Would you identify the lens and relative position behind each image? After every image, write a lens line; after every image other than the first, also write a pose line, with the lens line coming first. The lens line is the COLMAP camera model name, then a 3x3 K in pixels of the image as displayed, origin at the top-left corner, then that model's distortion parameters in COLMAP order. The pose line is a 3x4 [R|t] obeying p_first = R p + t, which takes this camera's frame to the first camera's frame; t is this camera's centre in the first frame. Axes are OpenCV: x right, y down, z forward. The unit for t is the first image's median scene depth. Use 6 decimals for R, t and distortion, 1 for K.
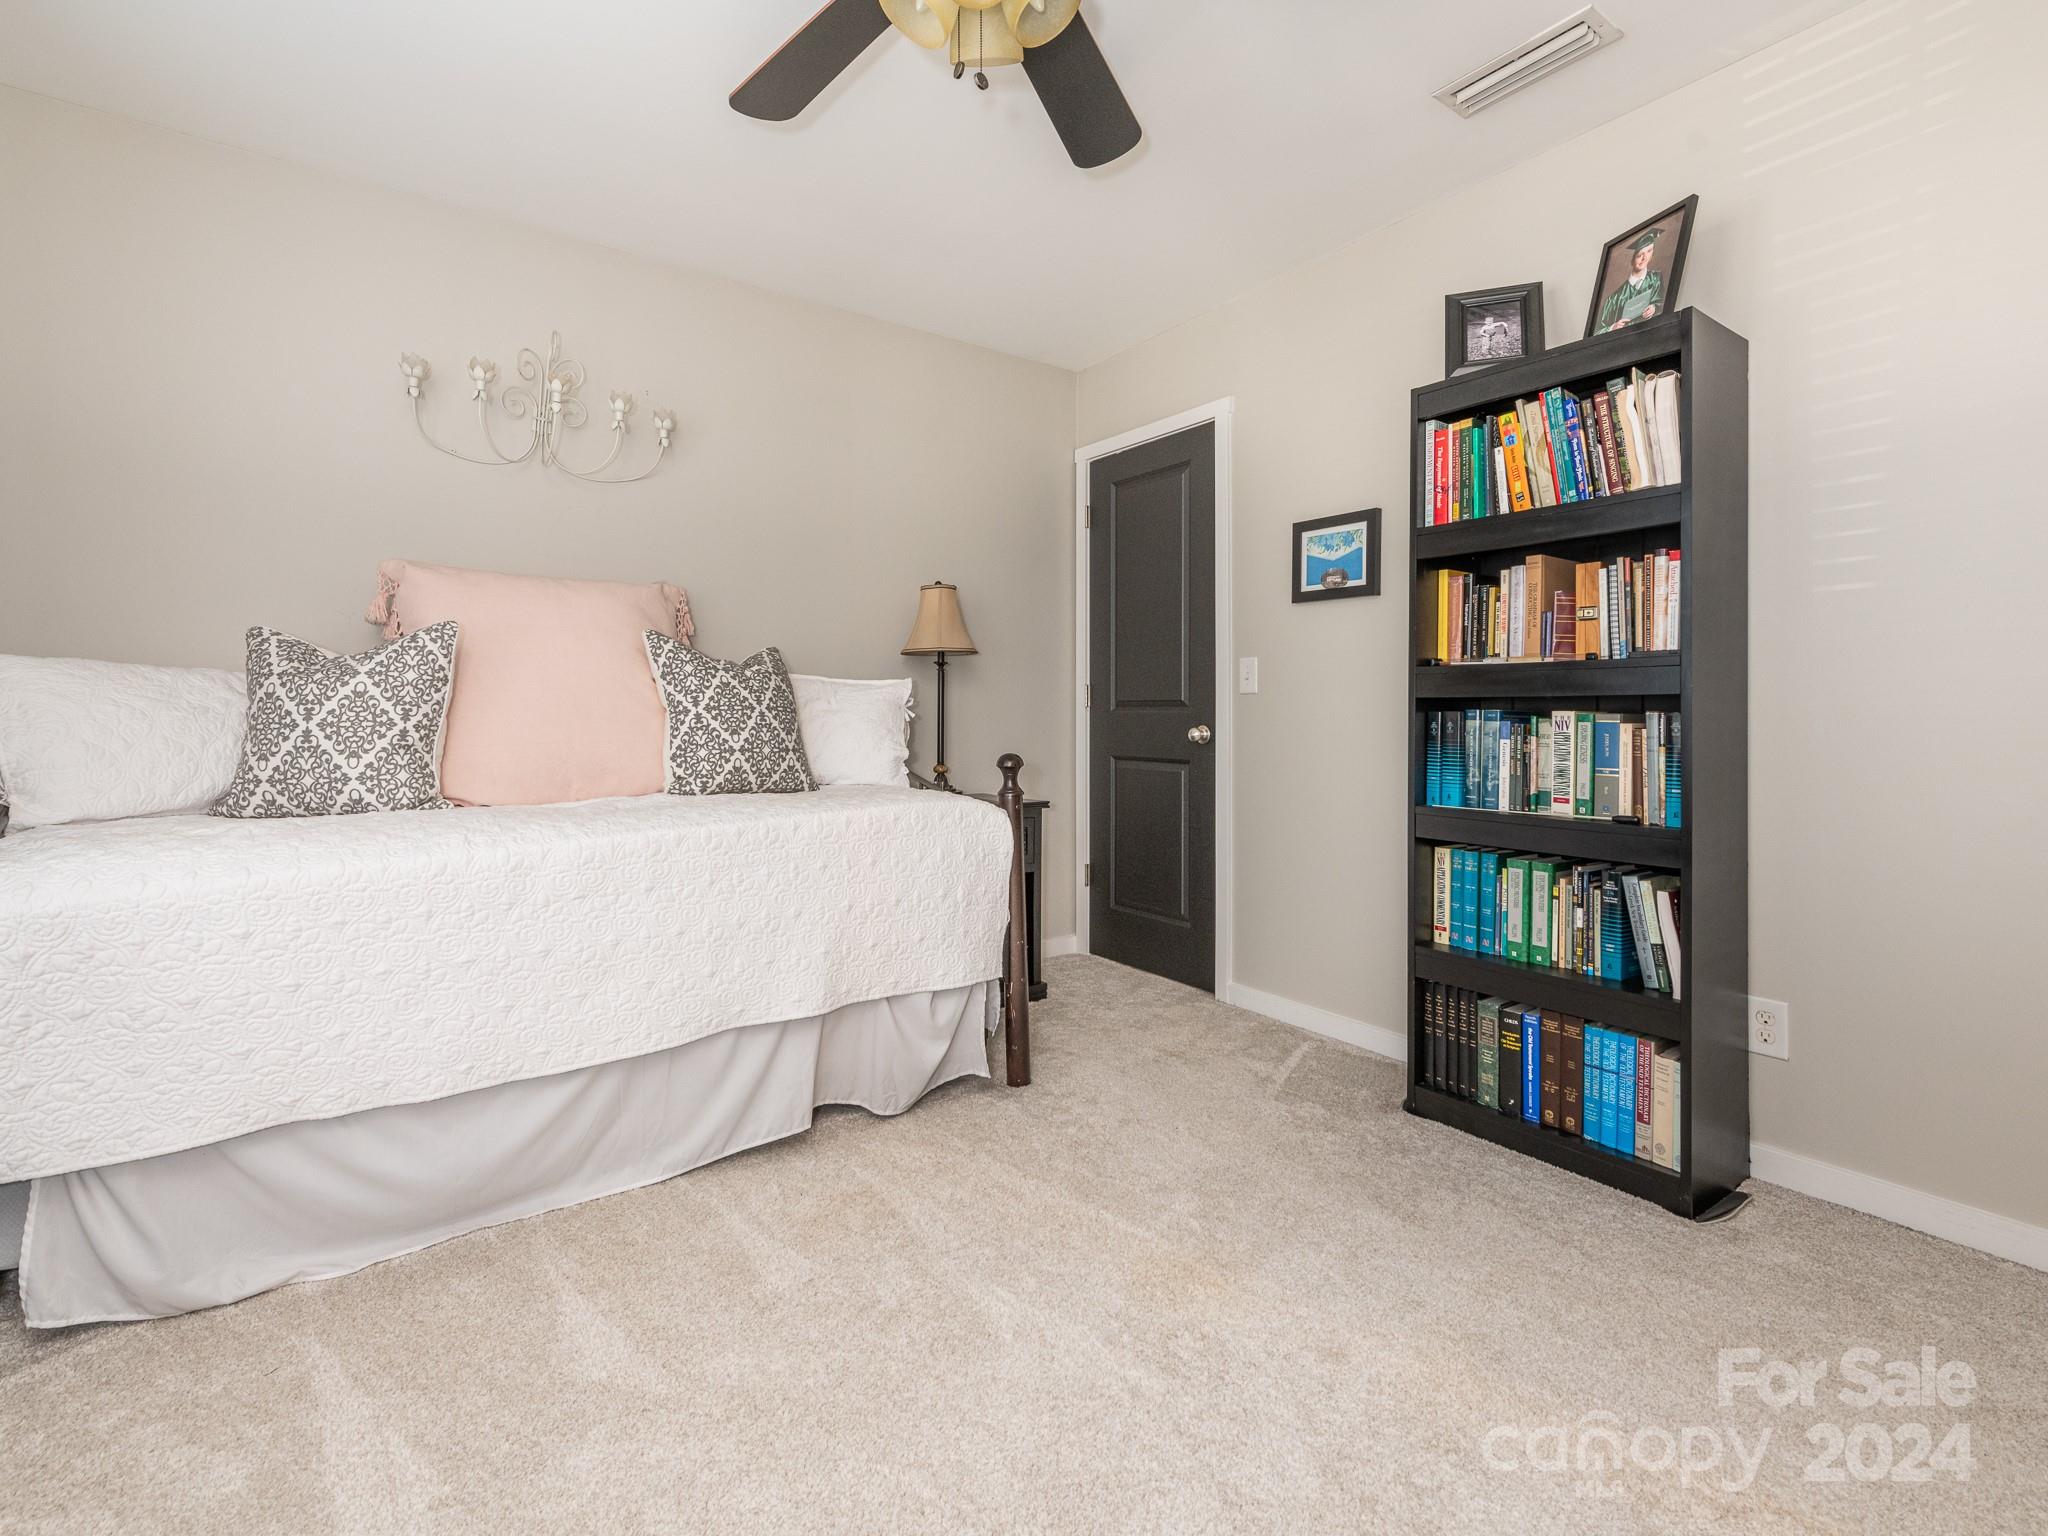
lens RADIAL K [[981.5, 0, 1025.2], [0, 981.5, 734.4], [0, 0, 1]] dist [0.012561, 0.000027]
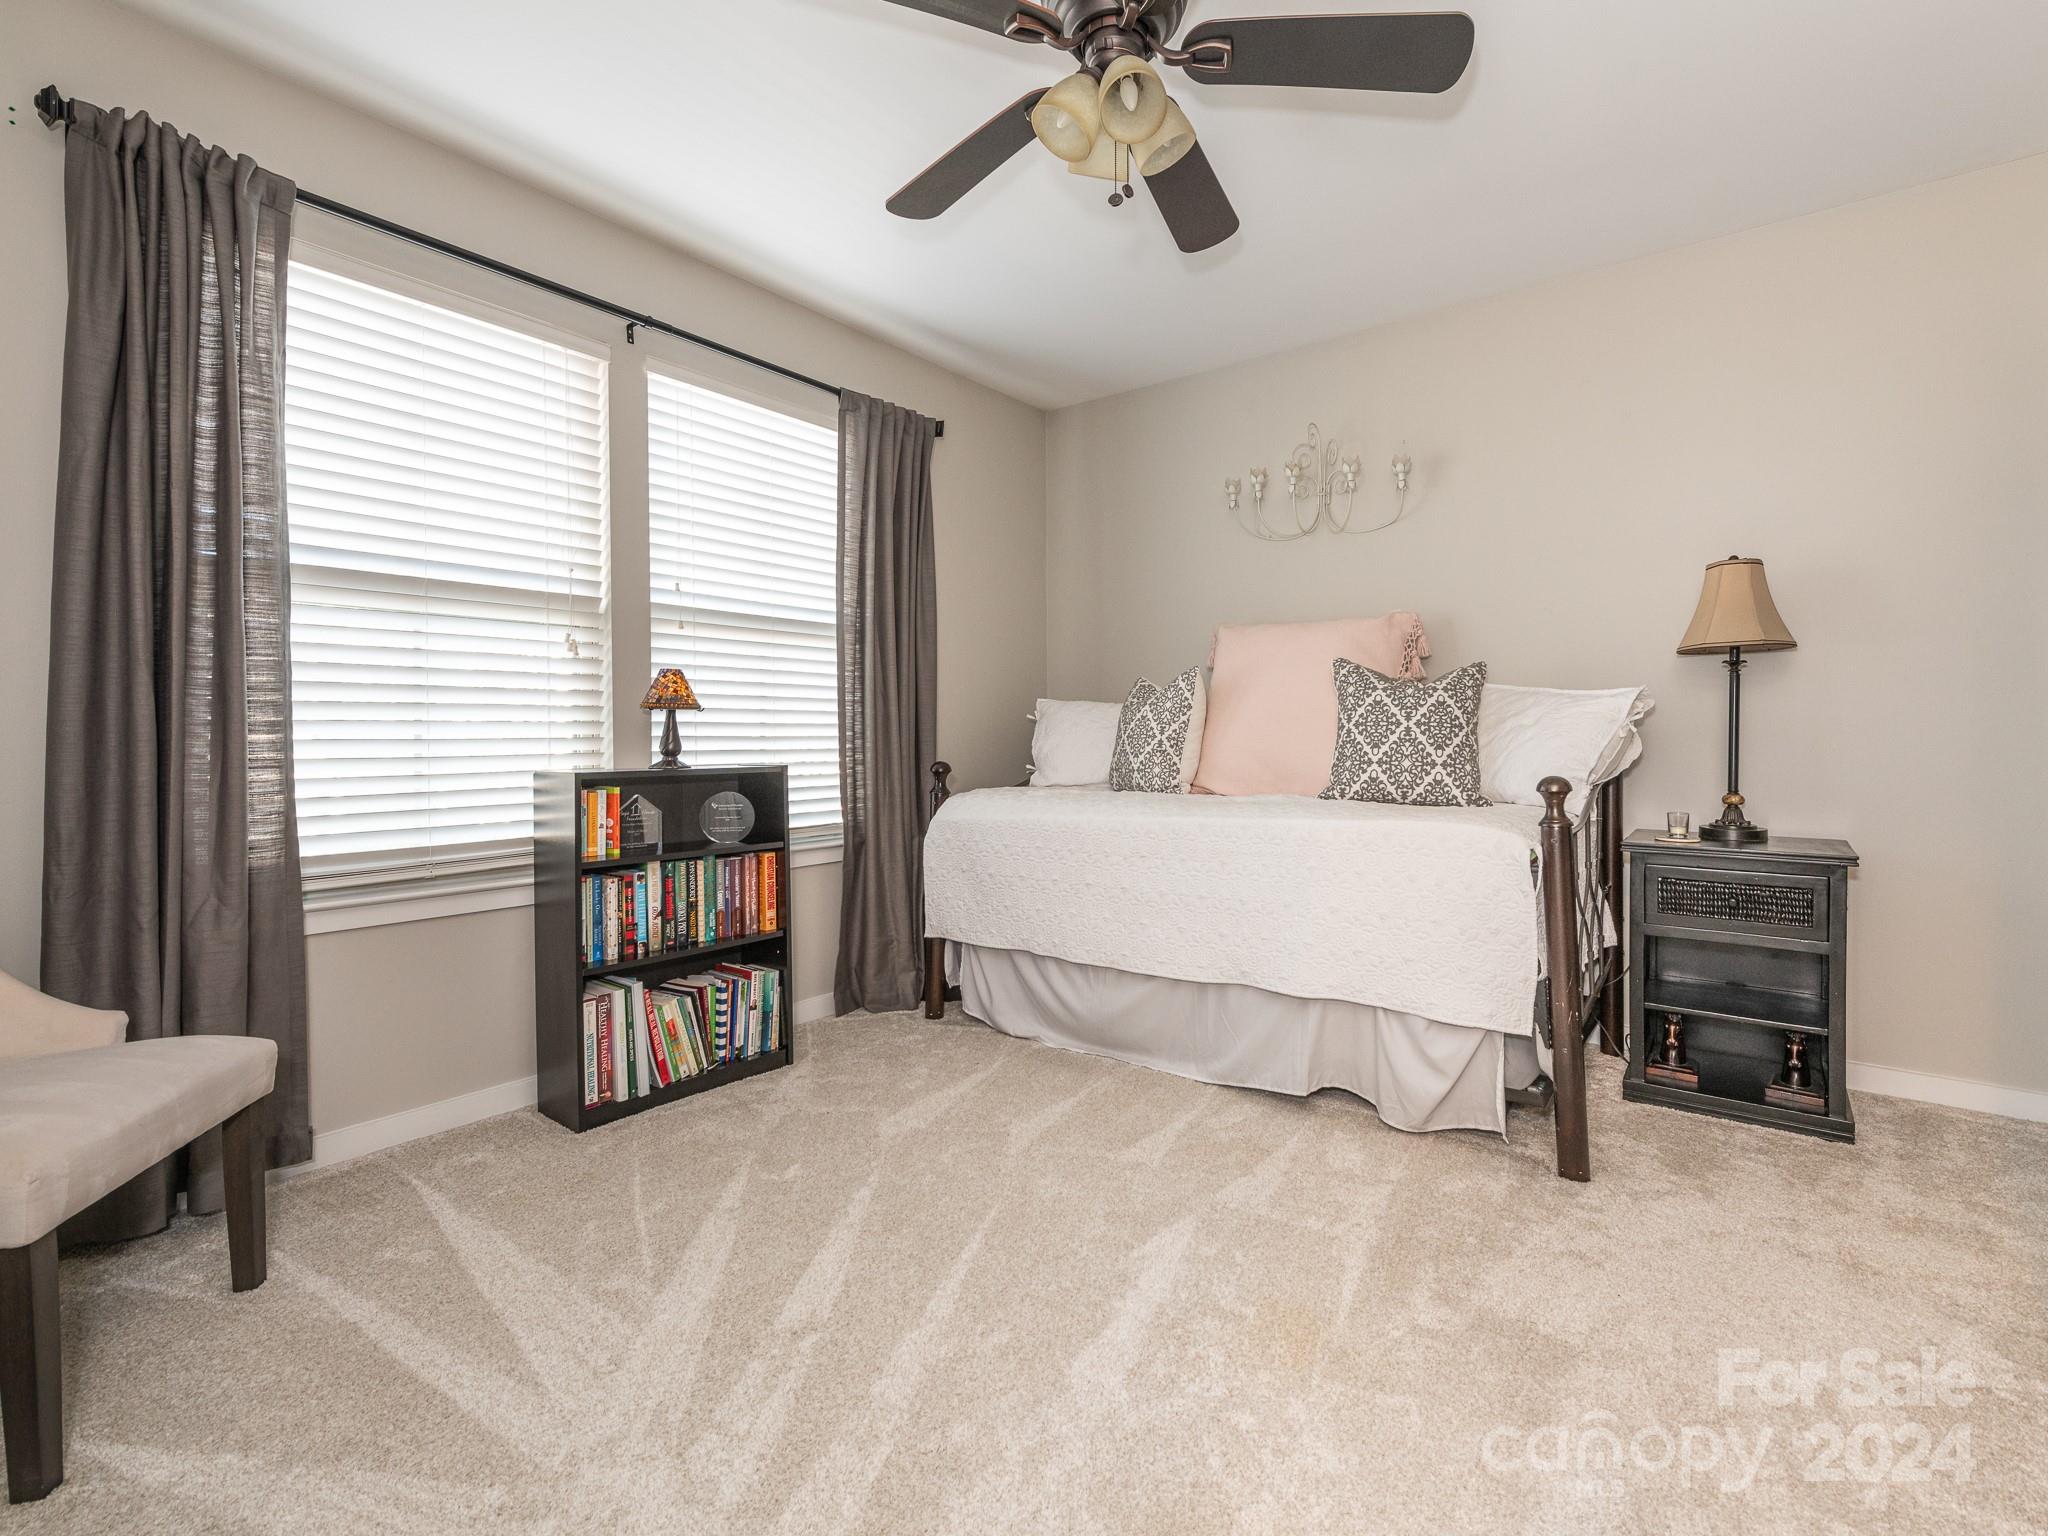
lens RADIAL K [[934.5, 0, 1024.0], [0, 934.5, 768.0], [0, 0, 1]] dist [0.000427, 0.000219]
pose [[0.276078, 0.038416, -0.960367, 0.624436], [-0.017583, 0.999236, 0.034916, -0.007468], [0.960974, 0.007246, 0.276543, 0.344052]]
